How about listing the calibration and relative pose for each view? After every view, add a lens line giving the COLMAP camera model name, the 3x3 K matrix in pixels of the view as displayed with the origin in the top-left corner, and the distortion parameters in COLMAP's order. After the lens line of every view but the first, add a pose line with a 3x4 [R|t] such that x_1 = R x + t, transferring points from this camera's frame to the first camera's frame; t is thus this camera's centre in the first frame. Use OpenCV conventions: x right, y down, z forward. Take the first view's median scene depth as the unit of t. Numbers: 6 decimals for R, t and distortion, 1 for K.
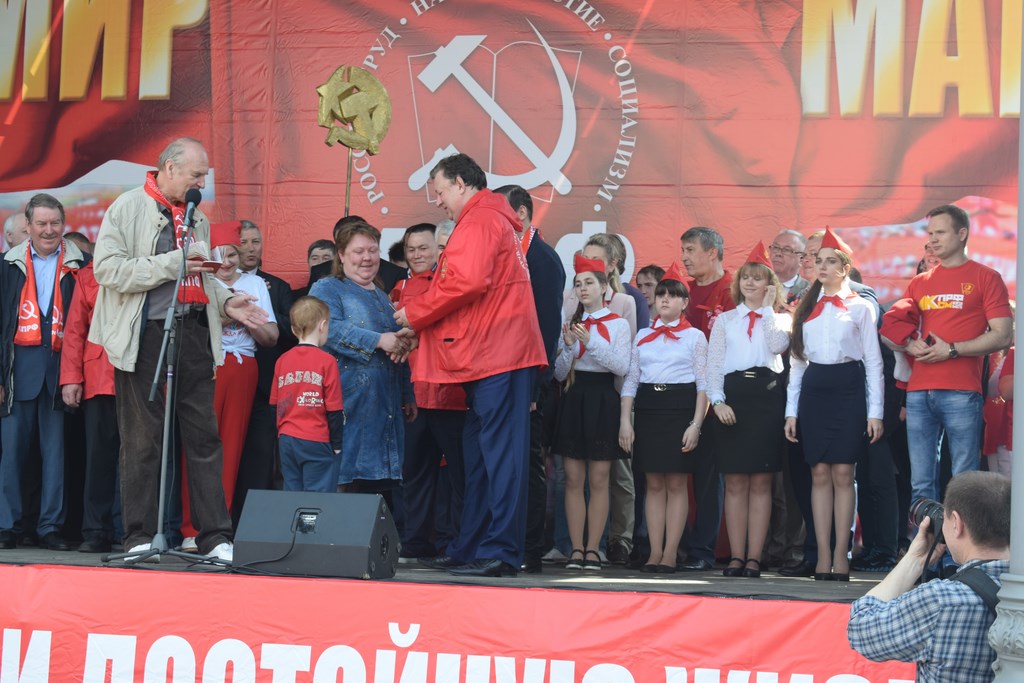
lens RADIAL K [[2257.8, 0, 518.9], [0, 2257.8, 327.3], [0, 0, 1]] dist [-0.004221, 0.104258]
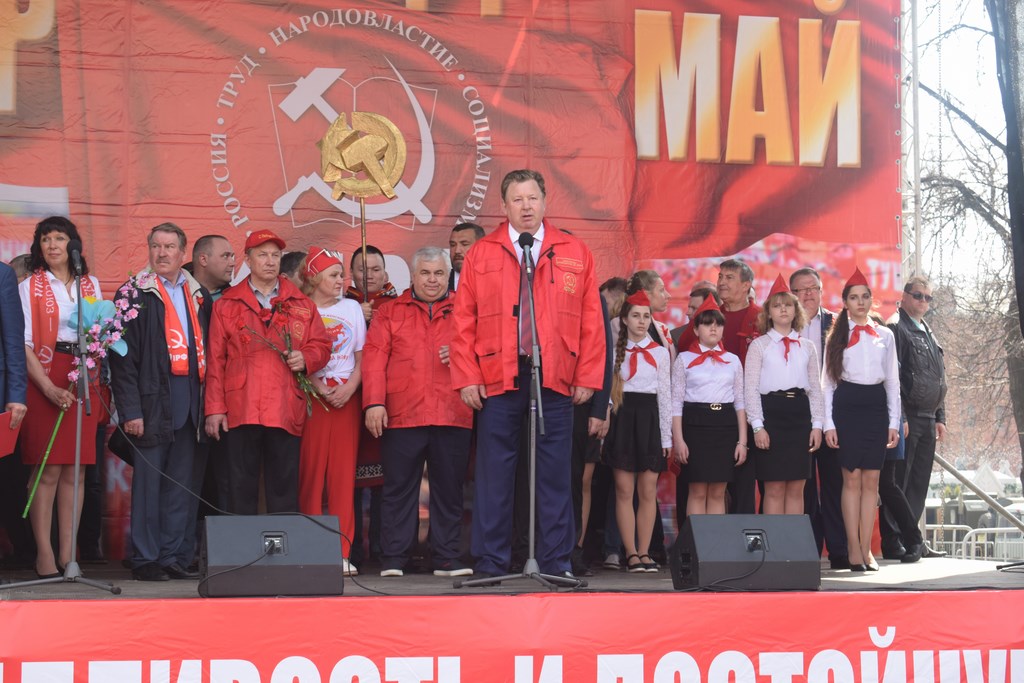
lens RADIAL K [[2177.1, 0, 453.2], [0, 2177.1, 372.7], [0, 0, 1]] dist [0.038347, -0.018086]
pose [[0.893720, -0.010631, 0.448499, -0.445893], [-0.000842, 0.999678, 0.025374, -0.014698], [-0.448624, -0.023055, 0.893423, 0.072678]]
